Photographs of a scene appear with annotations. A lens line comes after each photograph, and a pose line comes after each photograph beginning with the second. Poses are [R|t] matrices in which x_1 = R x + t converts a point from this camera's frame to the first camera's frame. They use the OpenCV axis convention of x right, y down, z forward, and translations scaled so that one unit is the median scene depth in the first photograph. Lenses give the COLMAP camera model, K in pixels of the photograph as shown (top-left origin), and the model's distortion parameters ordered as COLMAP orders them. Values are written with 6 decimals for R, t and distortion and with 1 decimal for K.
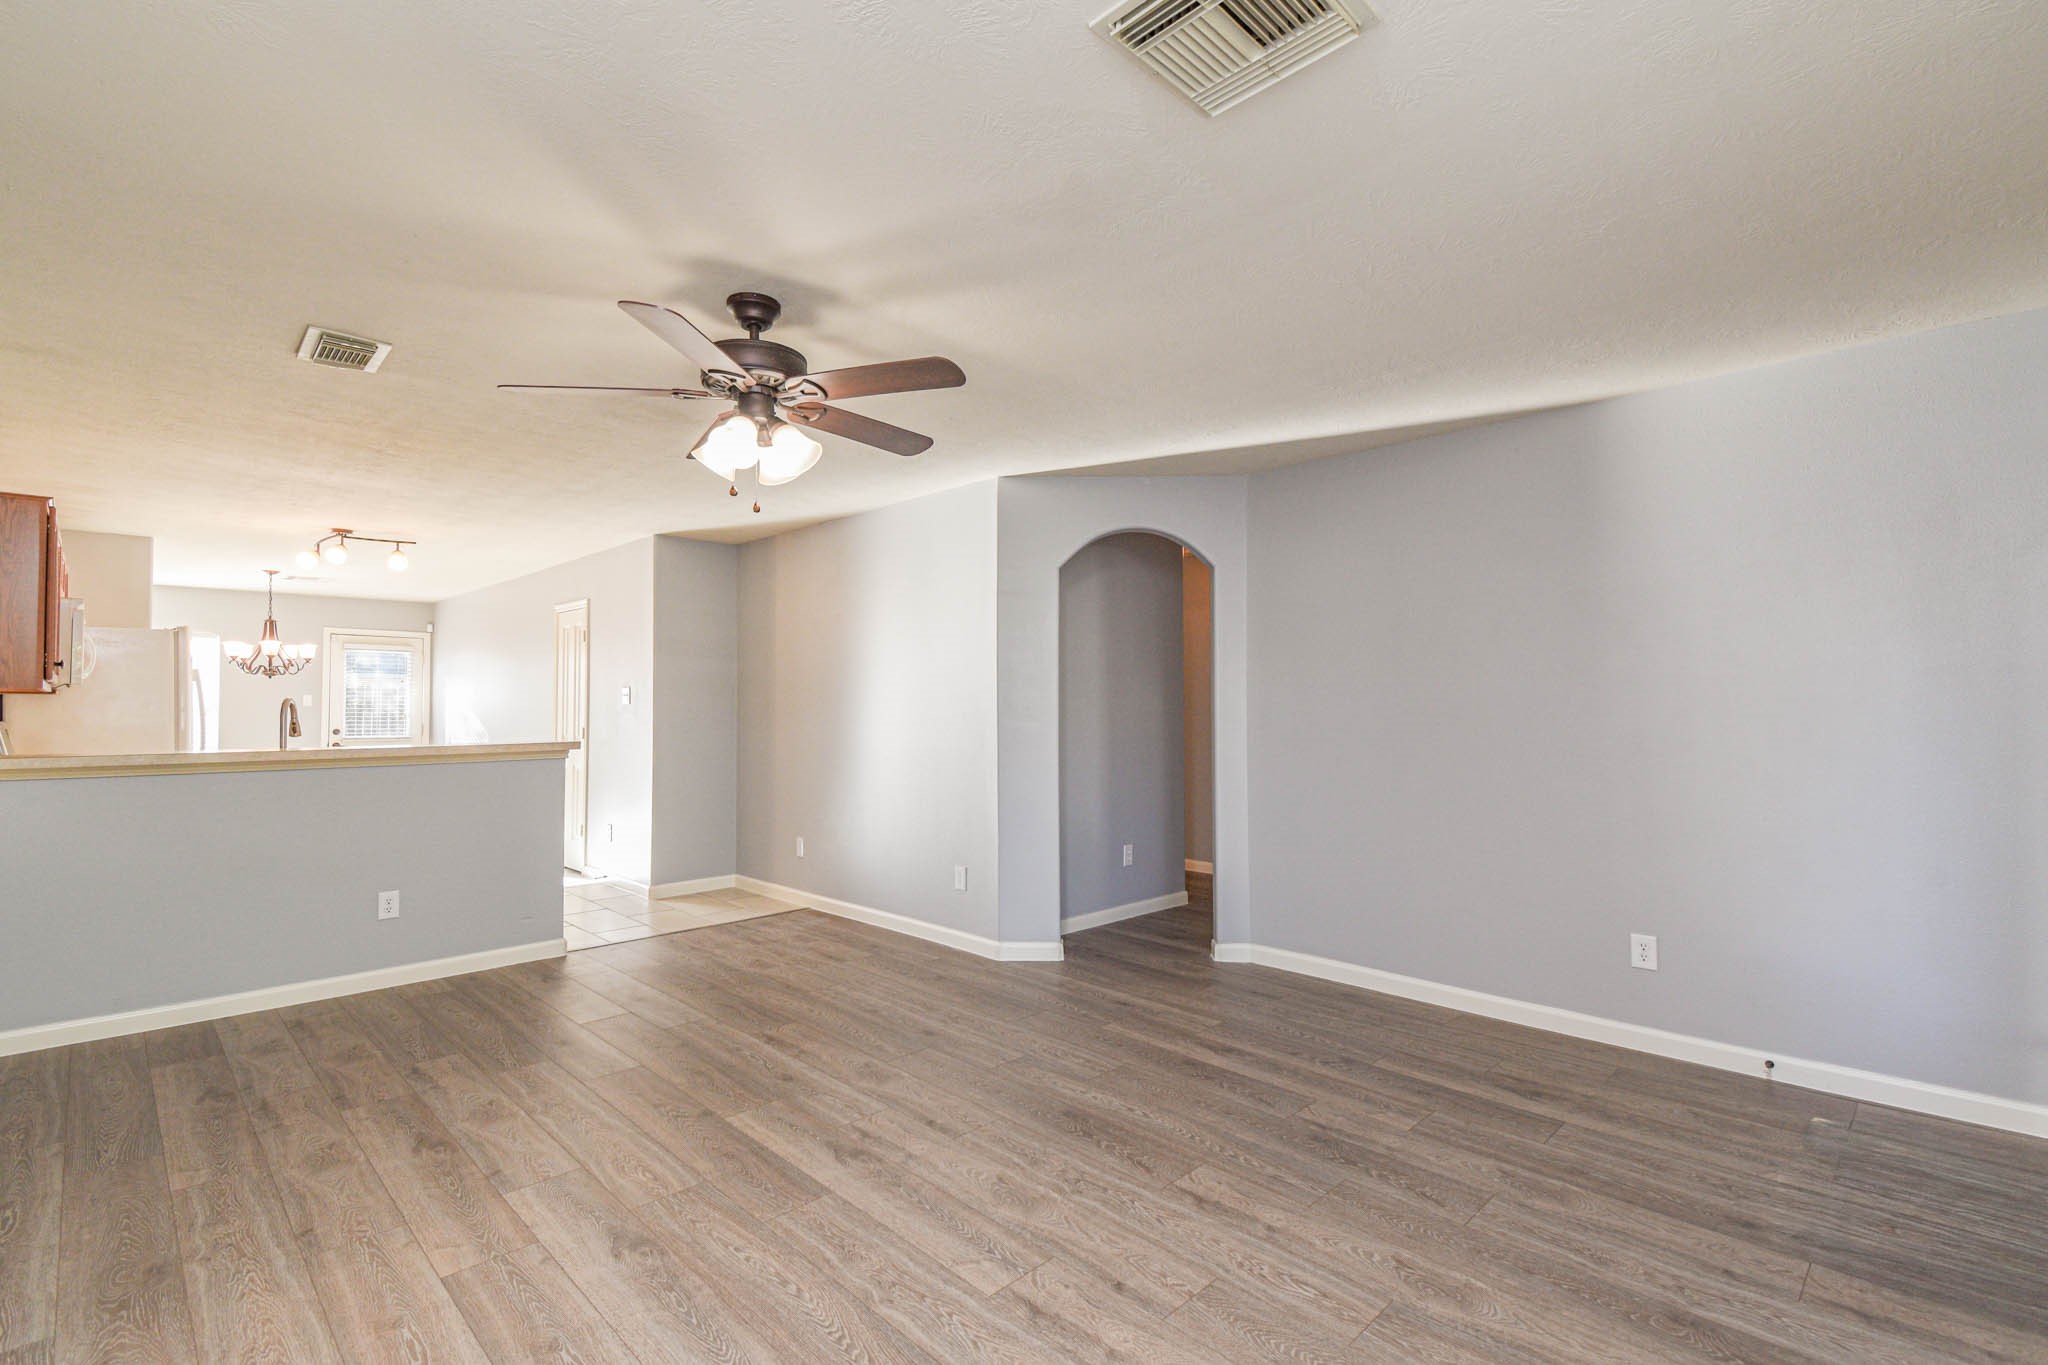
lens RADIAL K [[938.2, 0, 1024.0], [0, 938.2, 682.5], [0, 0, 1]] dist [0.036175, -0.000495]
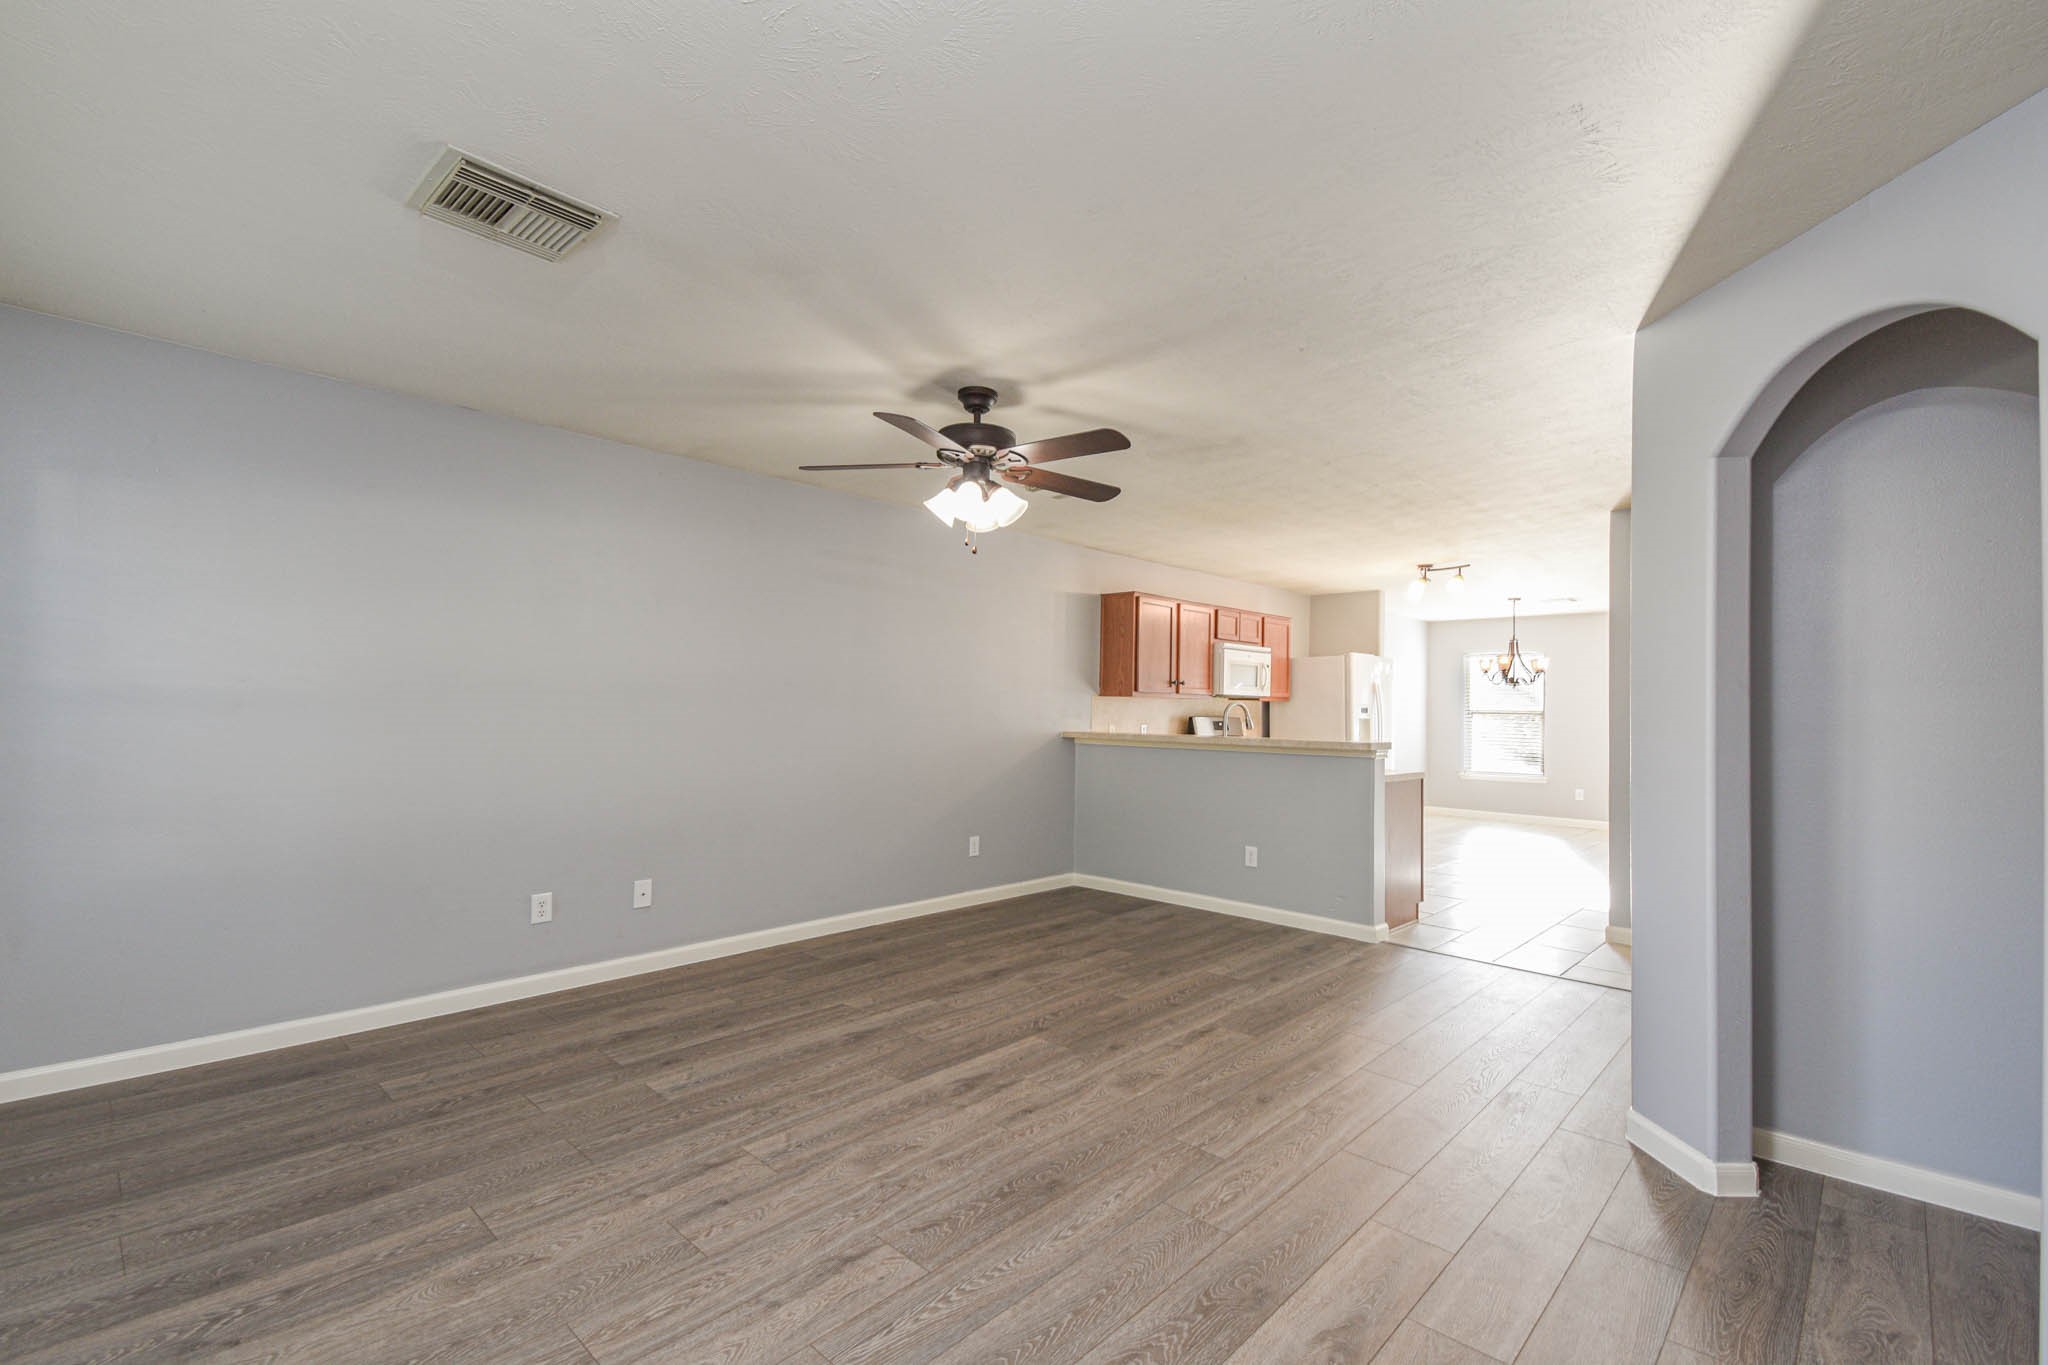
lens RADIAL K [[904.5, 0, 1024.0], [0, 904.5, 682.5], [0, 0, 1]] dist [0.030891, -0.000399]
pose [[0.032888, -0.022045, -0.999216, 0.869169], [0.009107, 0.999722, -0.021757, 0.021395], [0.999418, -0.008385, 0.033080, 0.936372]]
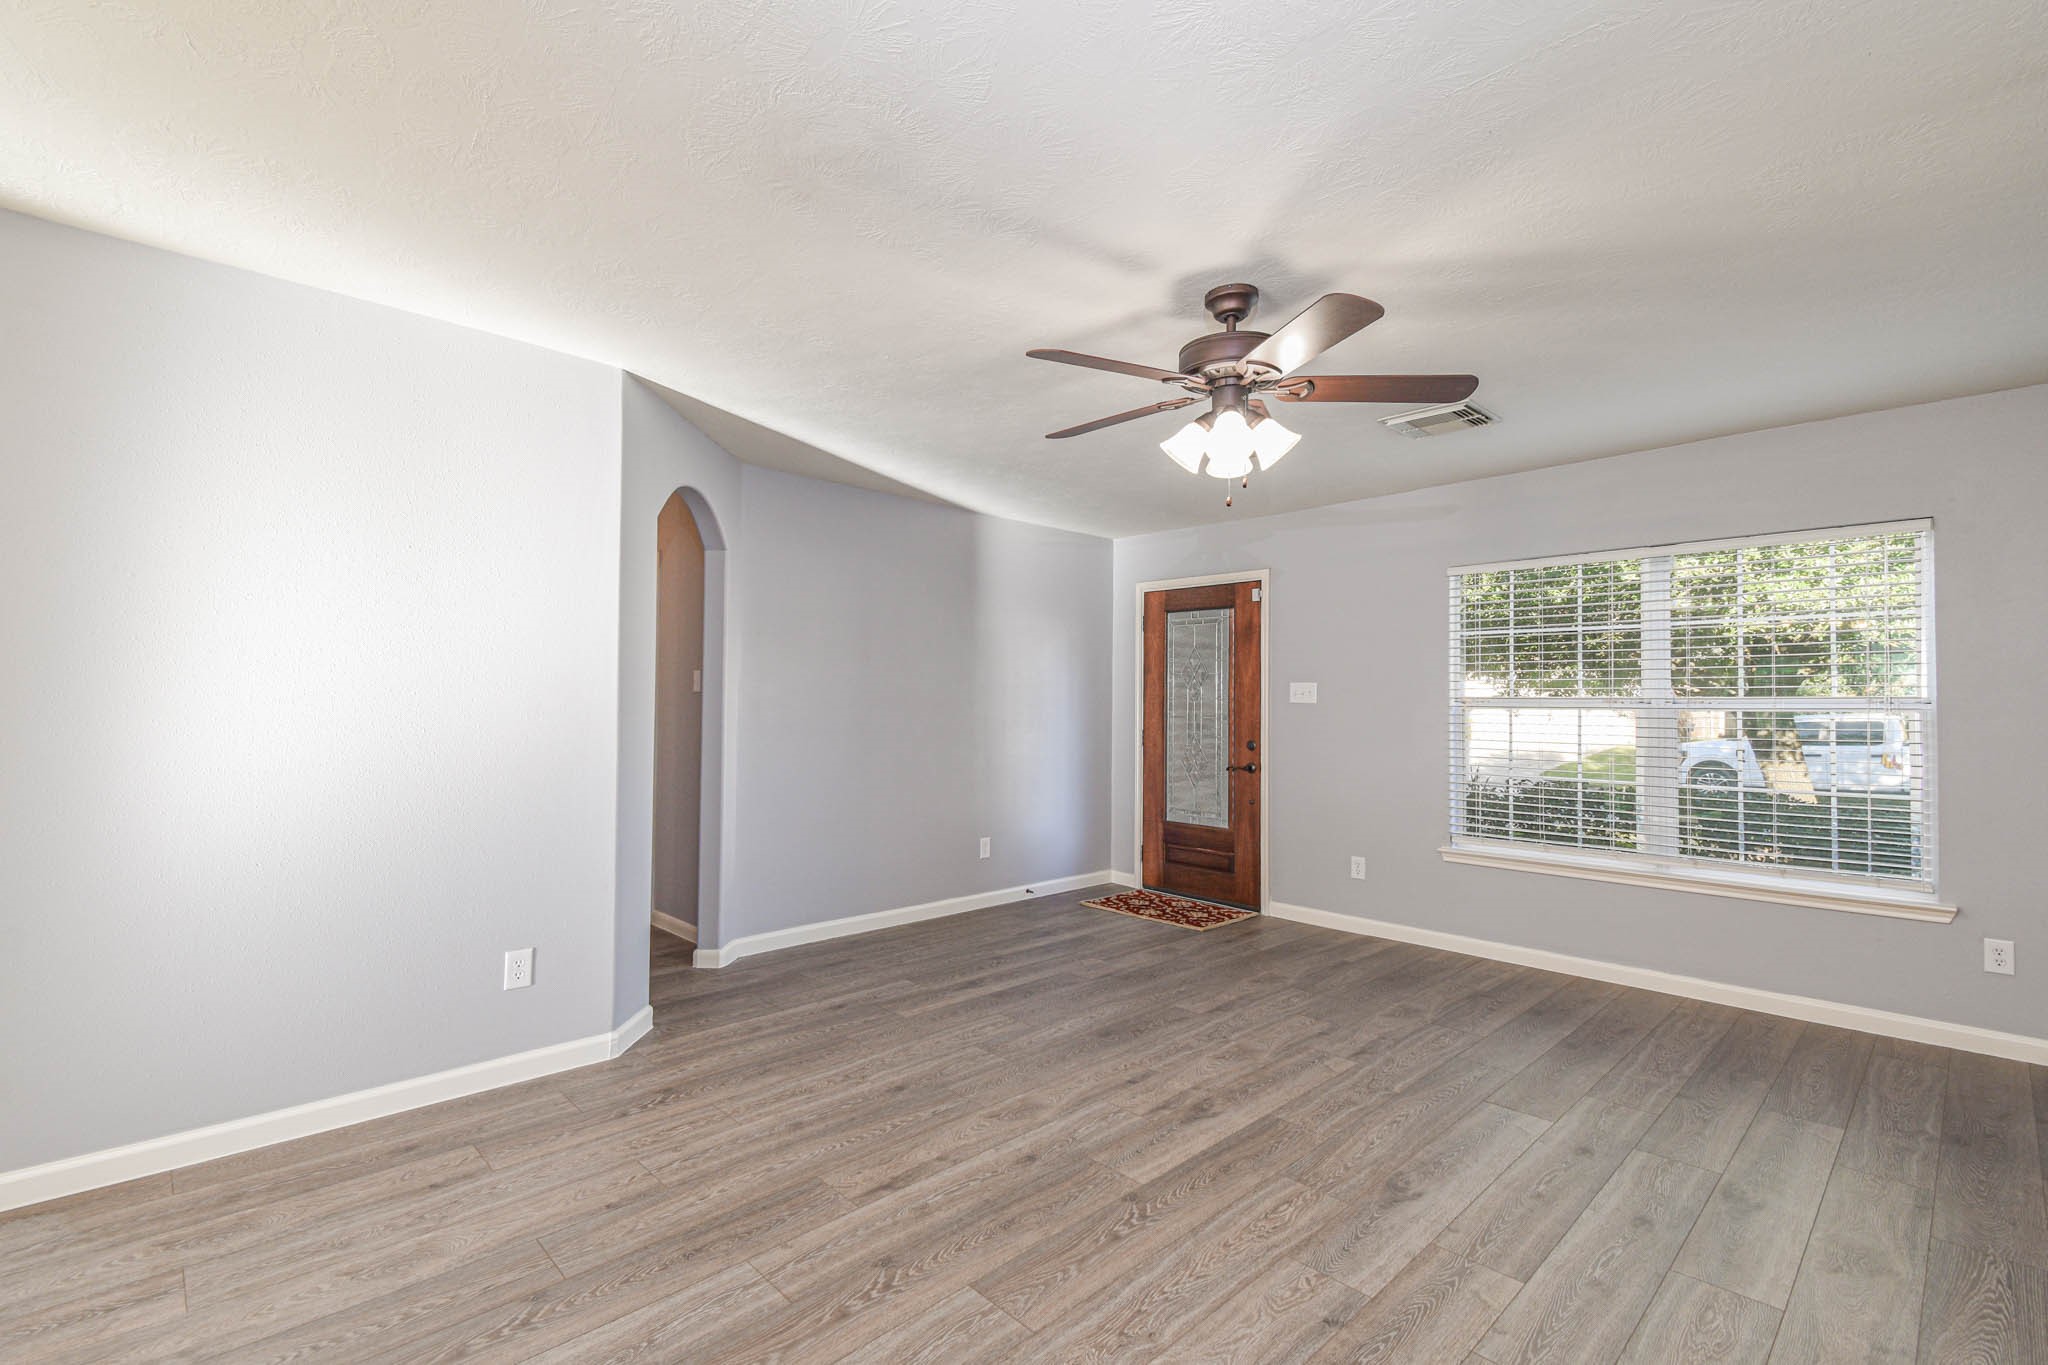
lens RADIAL K [[904.5, 0, 1024.0], [0, 904.5, 682.5], [0, 0, 1]] dist [0.030891, -0.000399]
pose [[0.004946, 0.027072, 0.999621, -1.127552], [-0.035515, 0.999008, -0.026880, 0.035319], [-0.999357, -0.035369, 0.005903, 1.098579]]
